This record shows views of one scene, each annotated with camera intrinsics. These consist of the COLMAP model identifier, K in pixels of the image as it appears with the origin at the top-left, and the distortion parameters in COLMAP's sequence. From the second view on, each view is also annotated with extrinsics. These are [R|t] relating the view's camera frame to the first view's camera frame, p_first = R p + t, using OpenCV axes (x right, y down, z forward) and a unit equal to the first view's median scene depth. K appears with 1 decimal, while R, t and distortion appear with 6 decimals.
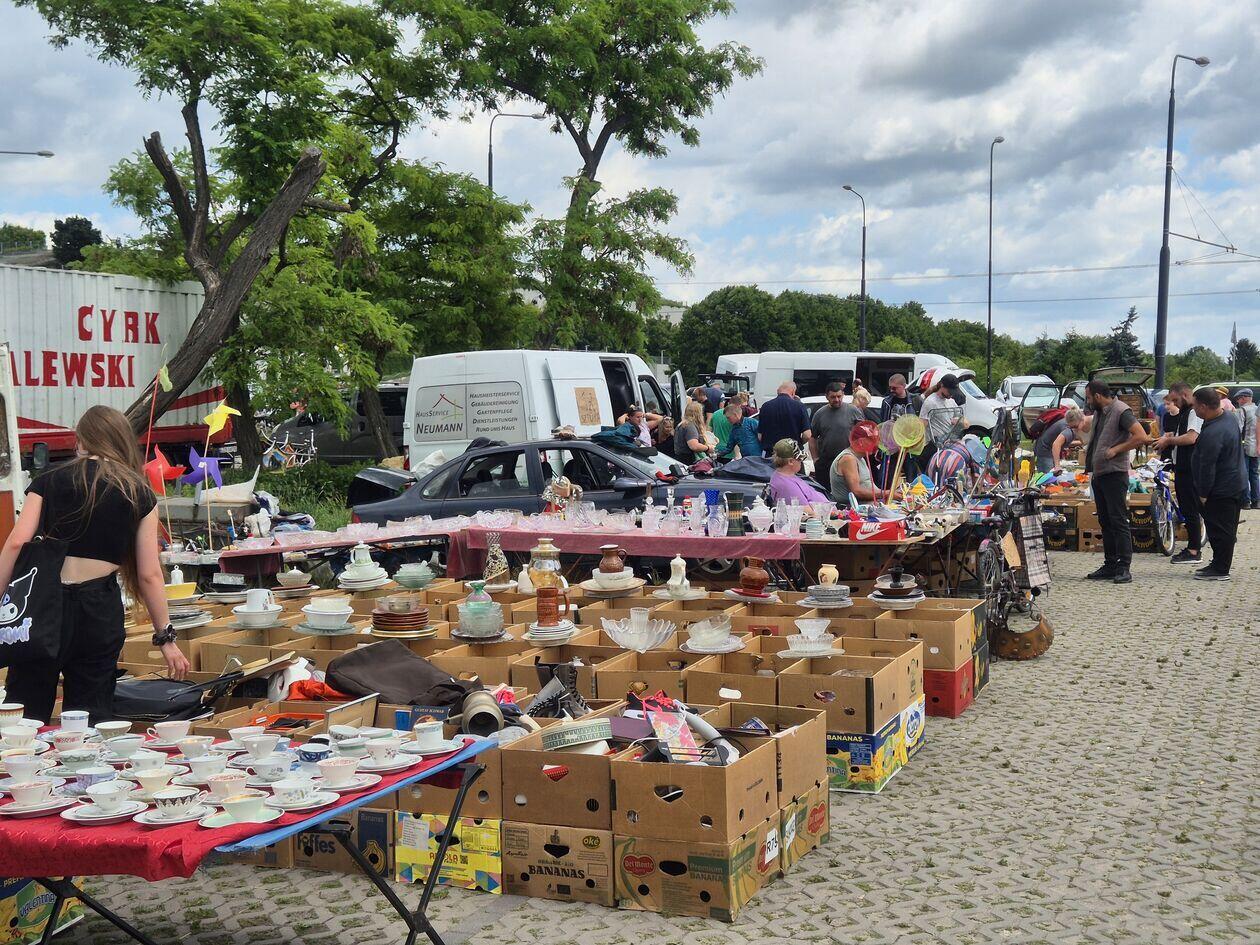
lens RADIAL K [[1786.7, 0, 631.1], [0, 1786.7, 534.1], [0, 0, 1]] dist [0.178848, -0.149562]
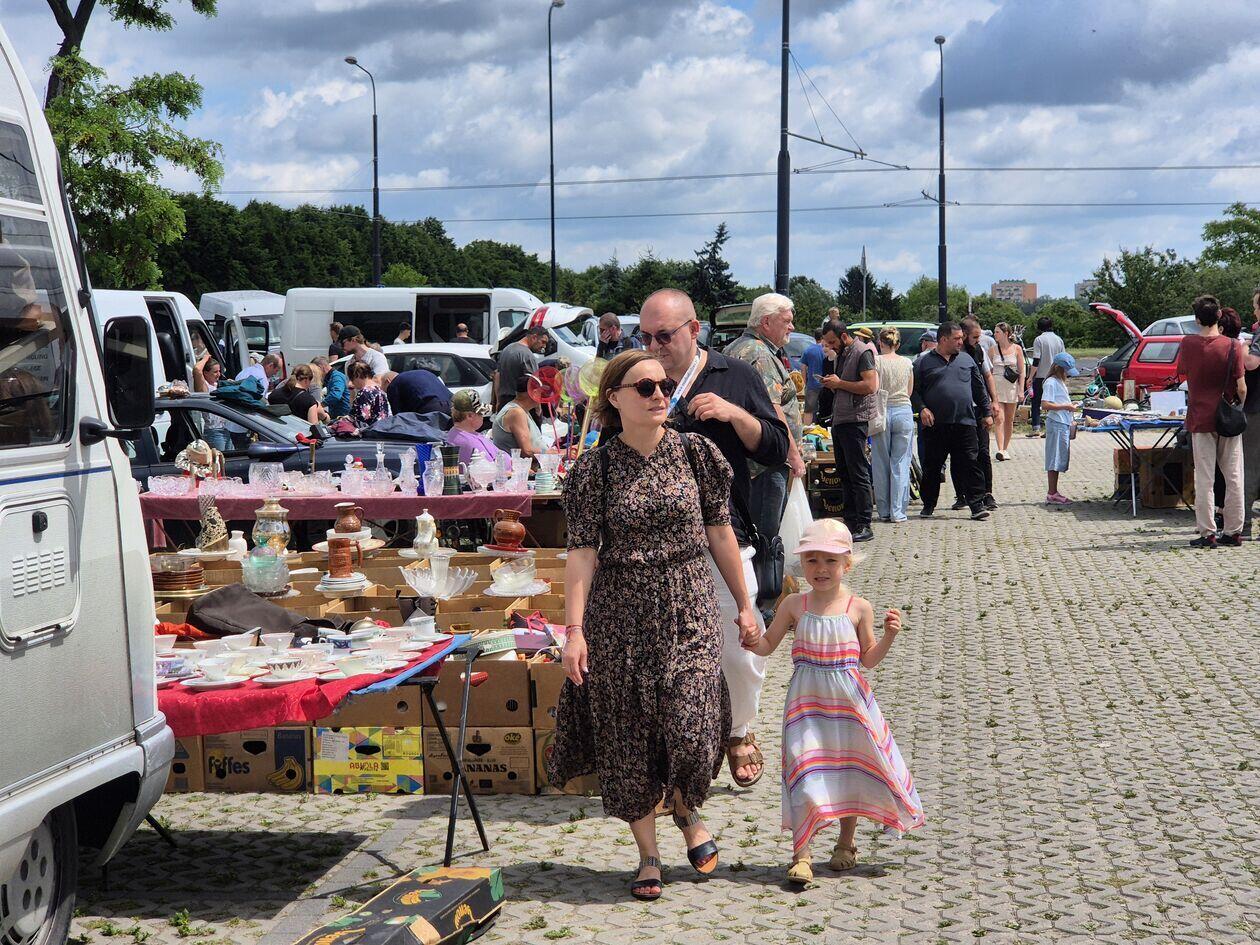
lens RADIAL K [[2620.8, 0, 630.0], [0, 2620.8, 472.5], [0, 0, 1]] dist [-0.520365, 11.101623]
pose [[0.970863, -0.028249, 0.237962, -0.124341], [0.035317, 0.999051, -0.025489, 0.019710], [-0.237017, 0.033150, 0.970940, -0.217671]]
